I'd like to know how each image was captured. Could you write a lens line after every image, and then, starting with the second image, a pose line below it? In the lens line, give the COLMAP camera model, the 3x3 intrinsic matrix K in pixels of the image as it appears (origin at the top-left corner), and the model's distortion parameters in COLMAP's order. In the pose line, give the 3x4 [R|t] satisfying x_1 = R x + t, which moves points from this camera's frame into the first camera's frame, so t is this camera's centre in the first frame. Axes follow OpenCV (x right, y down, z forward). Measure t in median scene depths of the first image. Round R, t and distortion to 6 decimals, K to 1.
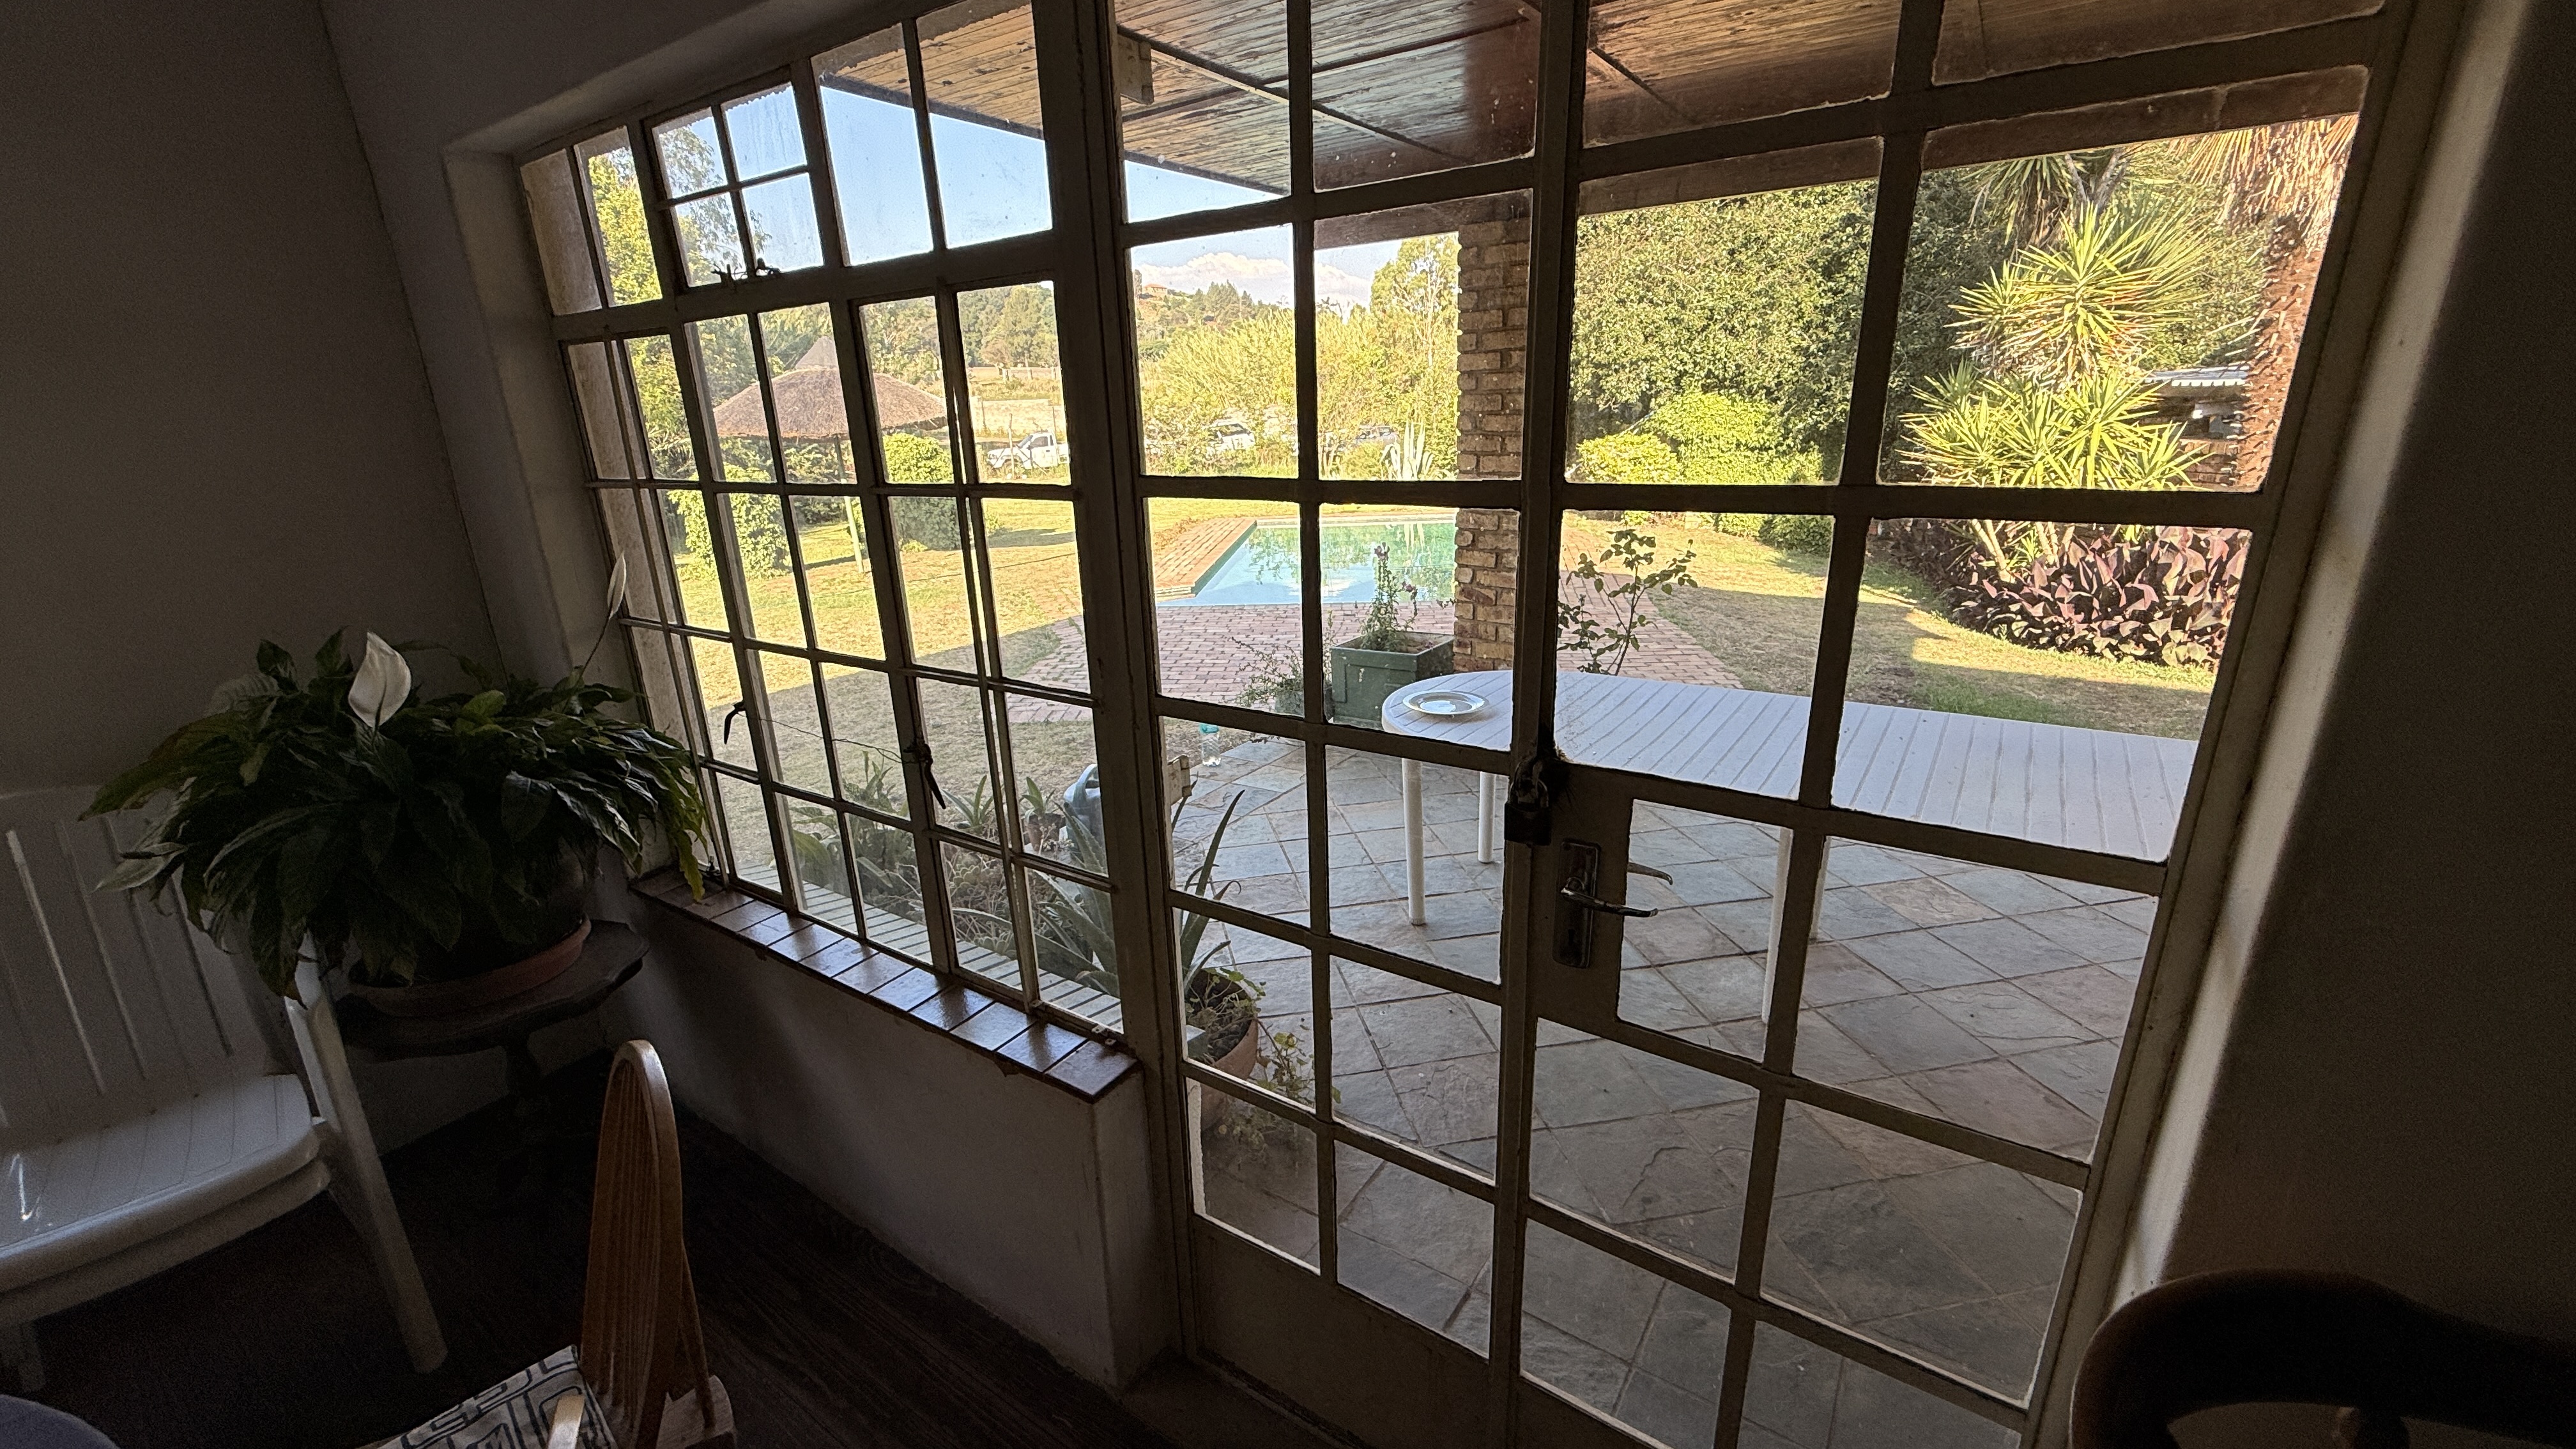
lens RADIAL K [[1028.6, 0, 1291.8], [0, 1028.6, 729.0], [0, 0, 1]] dist [0.007706, -0.000138]
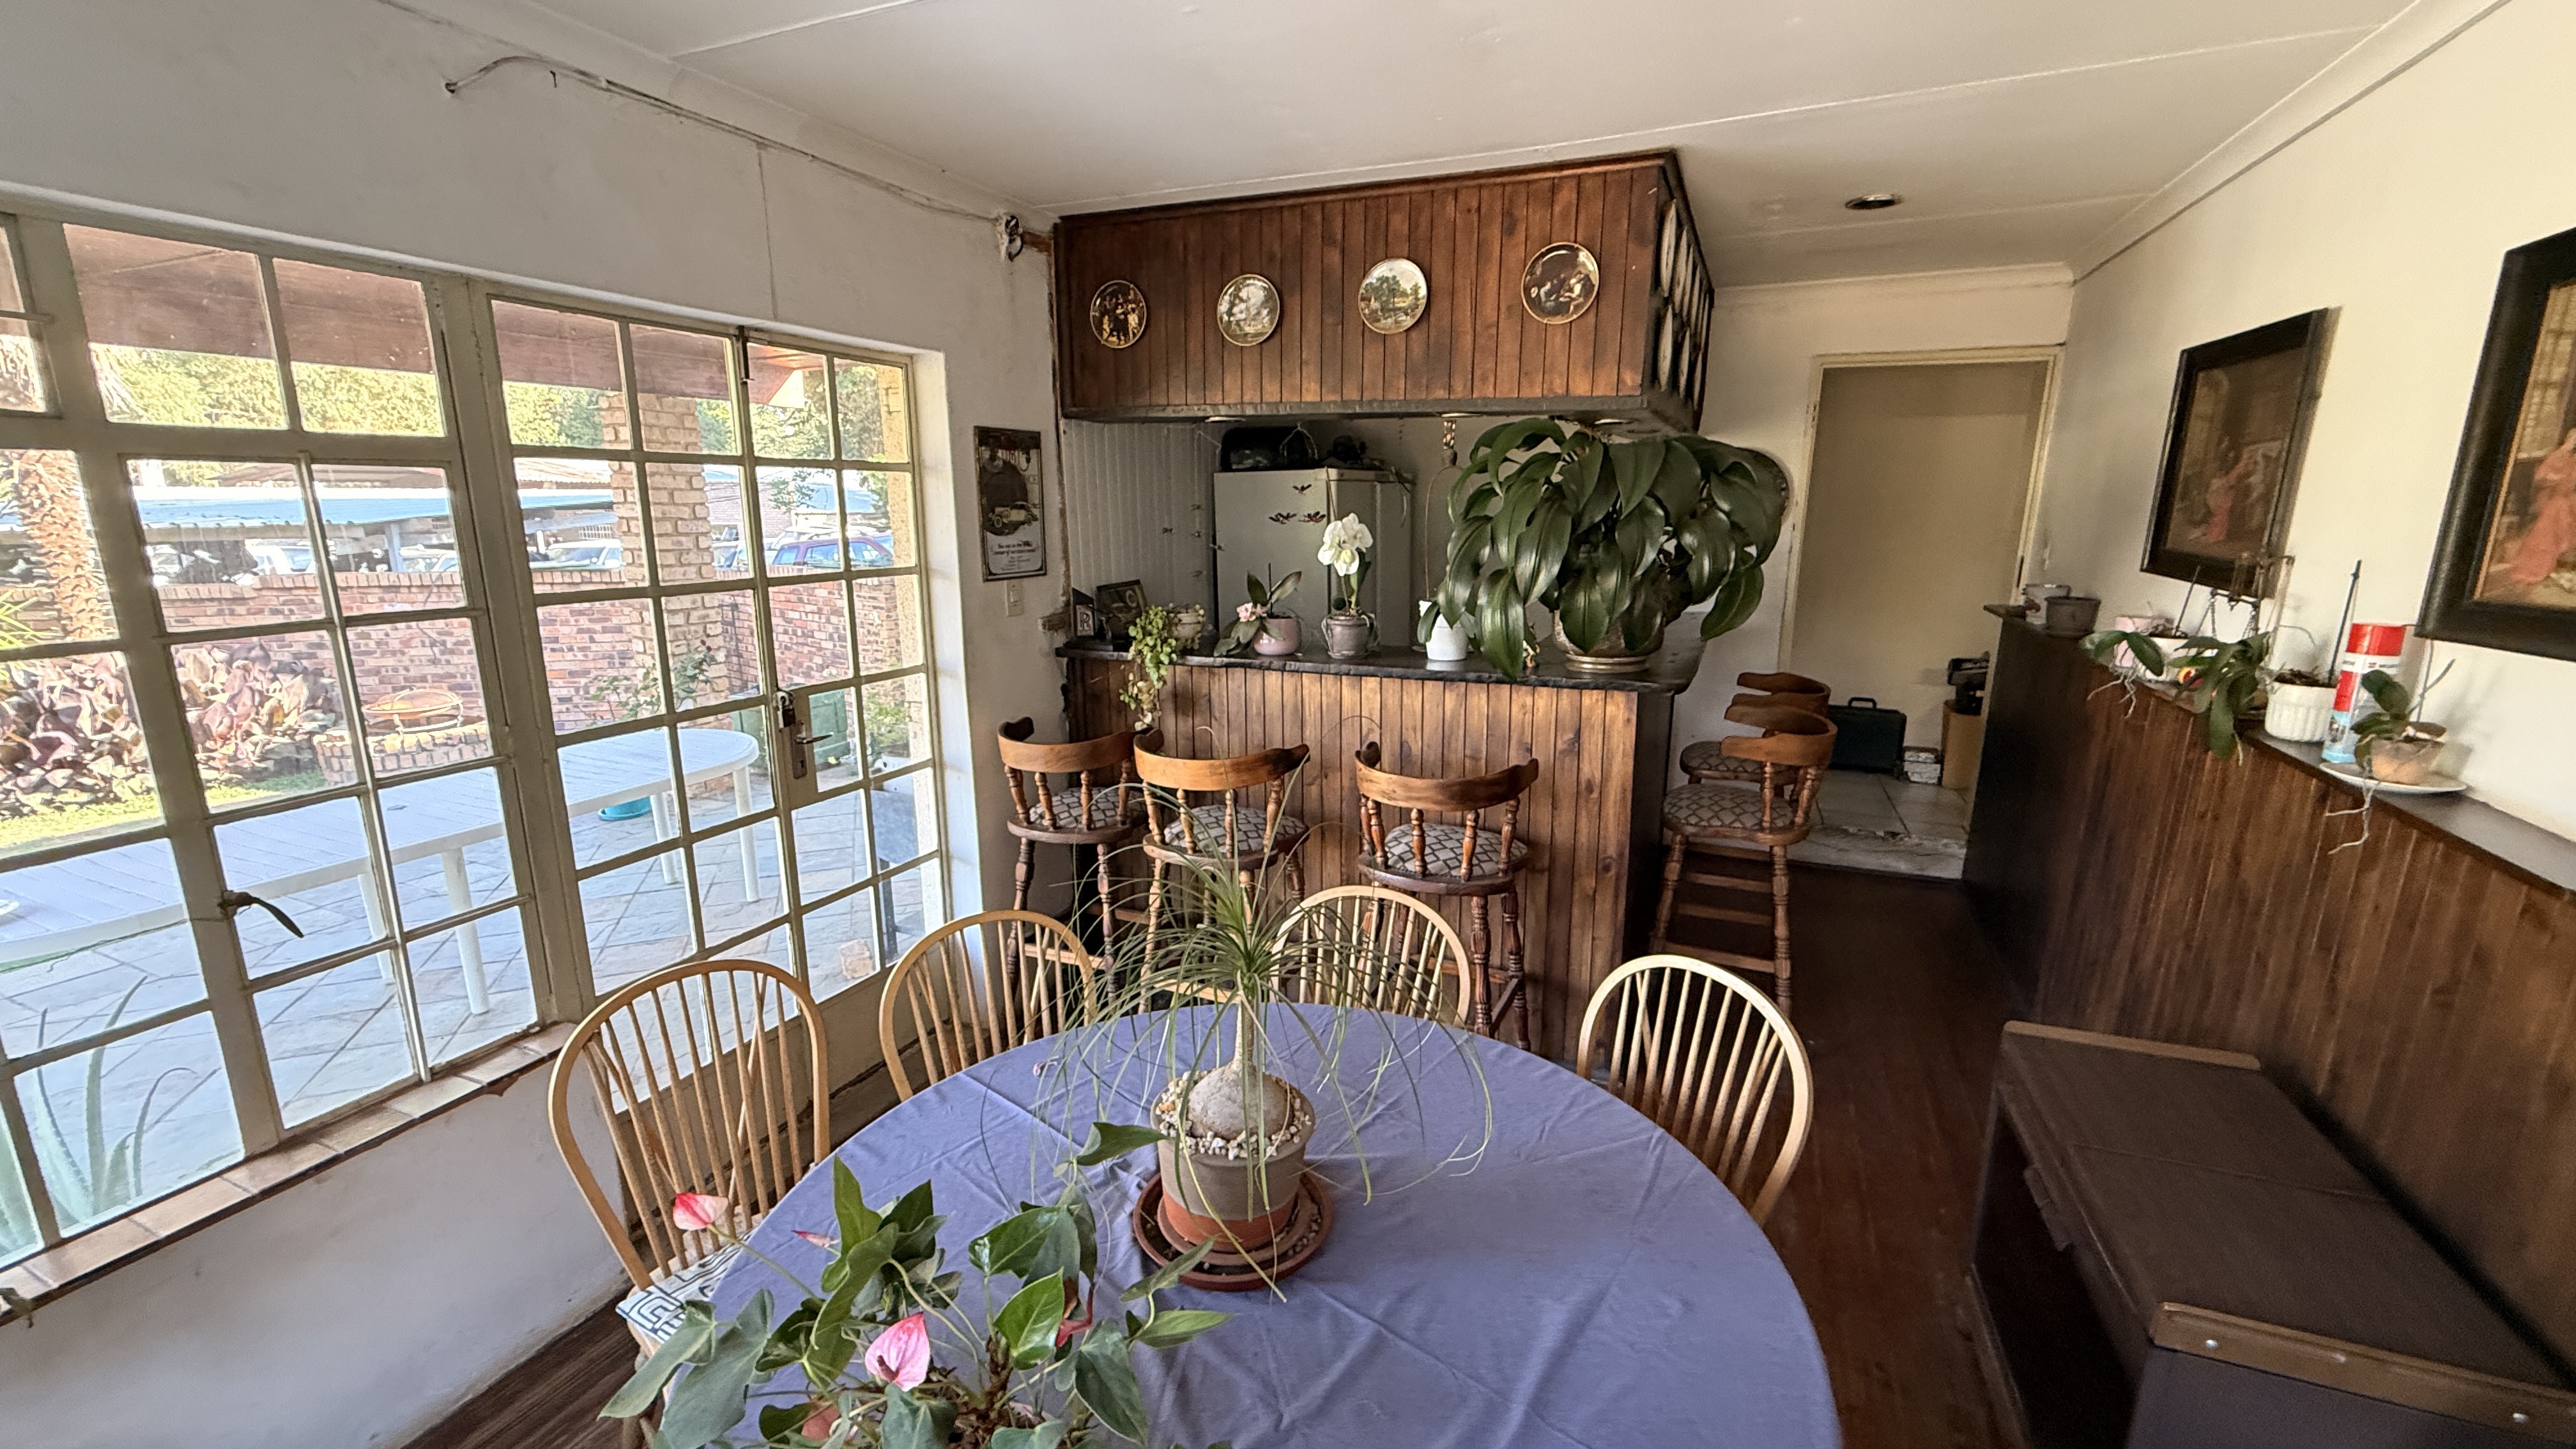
lens RADIAL K [[1028.6, 0, 1291.8], [0, 1028.6, 729.0], [0, 0, 1]] dist [0.007706, -0.000138]
pose [[-0.192797, -0.178601, 0.964848, -0.349434], [0.306522, 0.923126, 0.232127, -0.012726], [-0.932134, 0.340500, -0.123231, 0.034900]]
